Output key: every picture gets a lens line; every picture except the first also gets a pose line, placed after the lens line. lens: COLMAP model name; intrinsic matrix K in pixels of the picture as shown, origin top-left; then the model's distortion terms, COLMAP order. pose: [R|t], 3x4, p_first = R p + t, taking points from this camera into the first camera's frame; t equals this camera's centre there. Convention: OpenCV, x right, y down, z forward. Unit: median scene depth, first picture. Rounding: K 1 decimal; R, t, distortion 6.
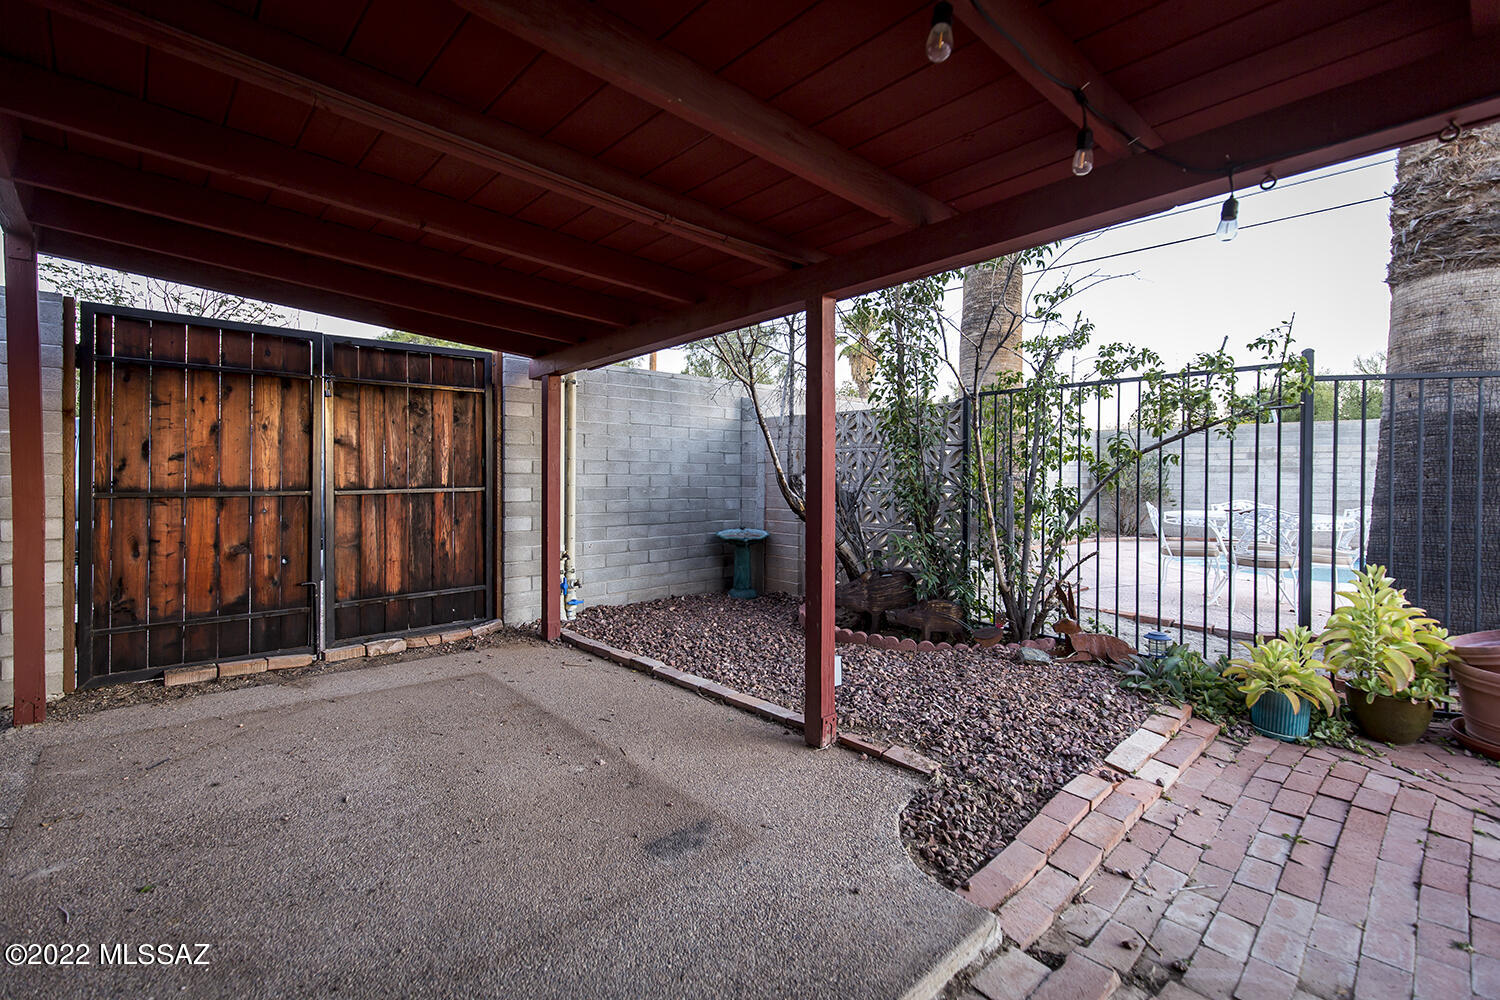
lens RADIAL K [[672.3, 0, 745.9], [0, 672.3, 491.5], [0, 0, 1]] dist [0.009313, -0.000518]
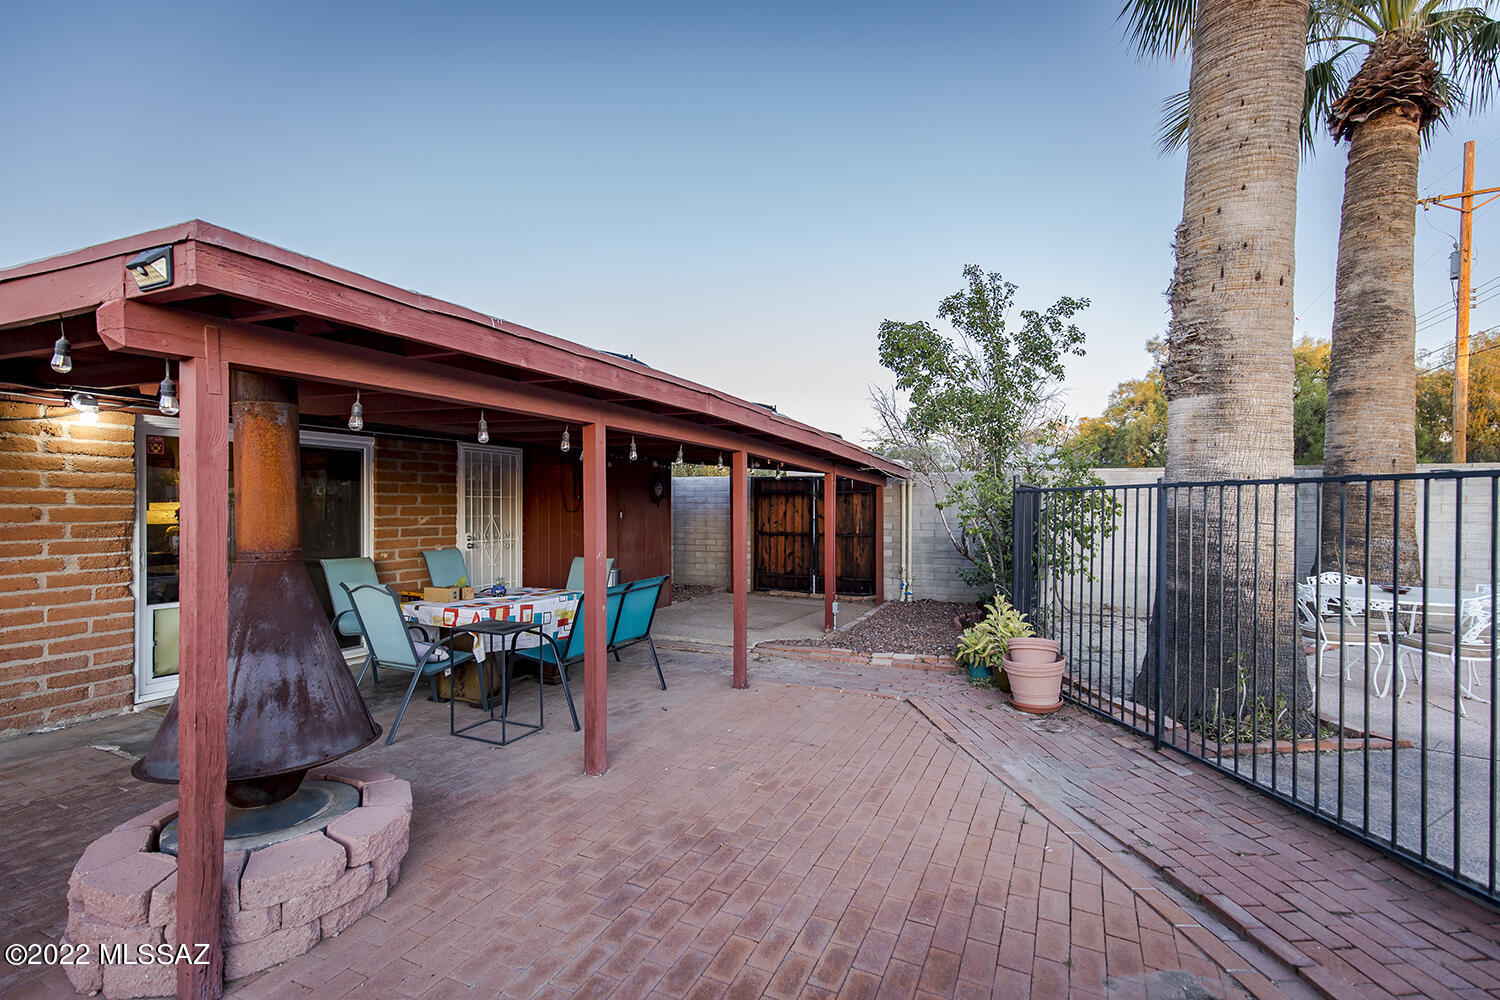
lens RADIAL K [[672.3, 0, 746.3], [0, 672.3, 510.2], [0, 0, 1]] dist [0.009313, -0.000518]
pose [[0.367796, 0.021599, -0.929656, 1.835714], [-0.010375, 0.999763, 0.019123, -0.152611], [0.929849, 0.002612, 0.367933, -0.243203]]
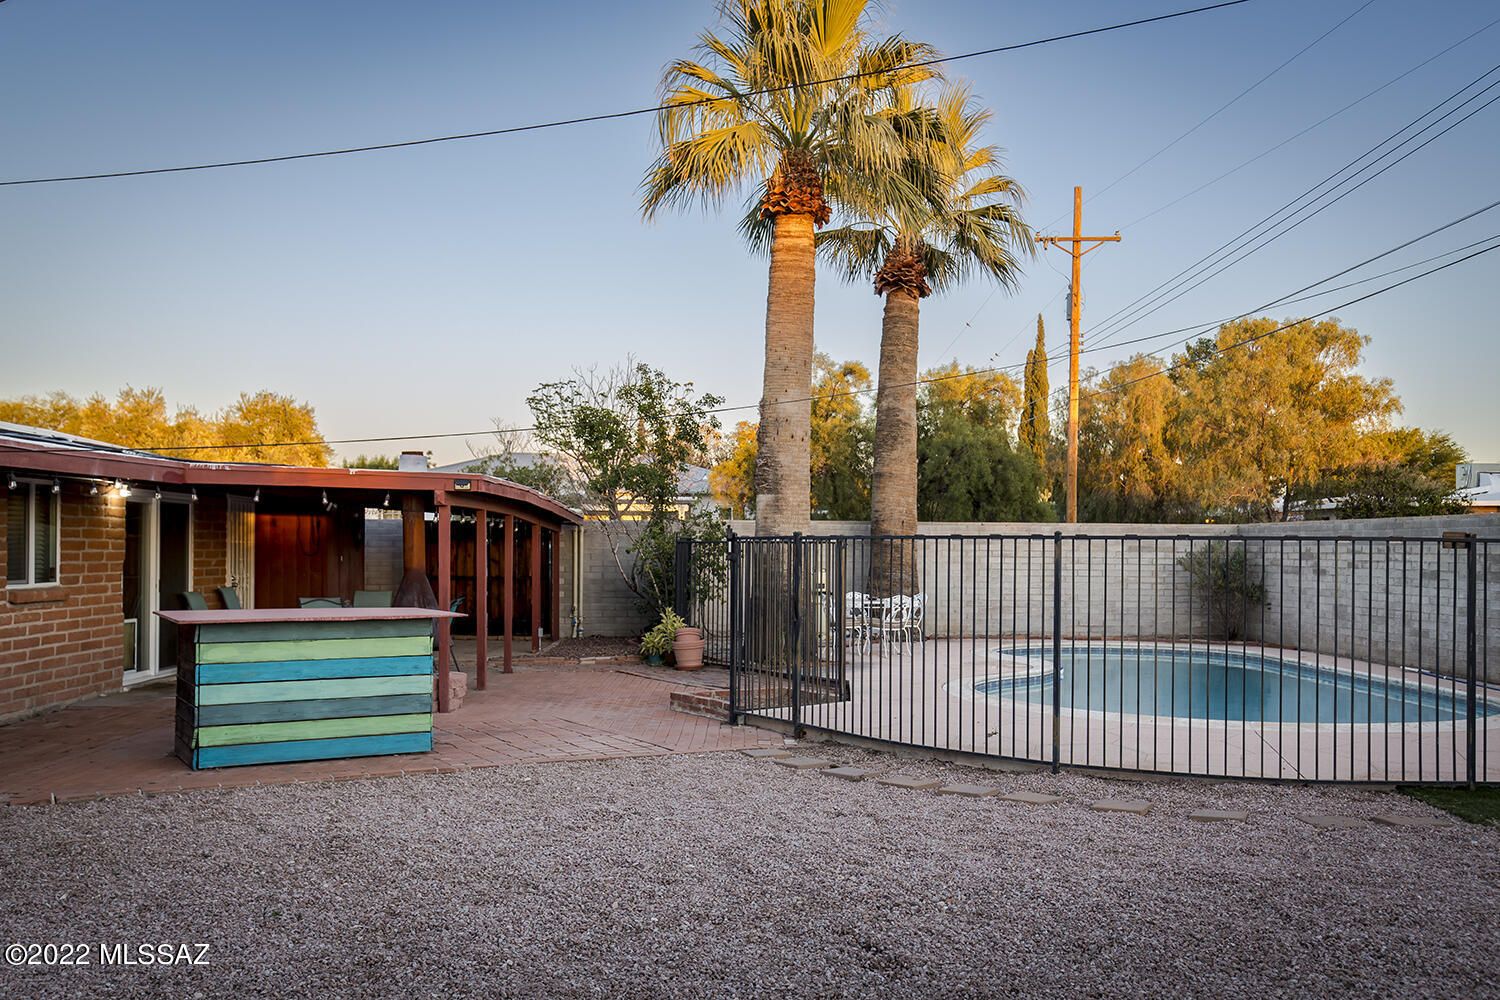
lens RADIAL K [[1355.4, 0, 748.7], [0, 1355.4, 508.4], [0, 0, 1]] dist [-0.008637, -0.000911]
pose [[0.742581, -0.000633, -0.669756, 3.999063], [-0.018631, 0.999593, -0.021601, -0.191895], [0.669497, 0.028519, 0.742267, -2.467167]]
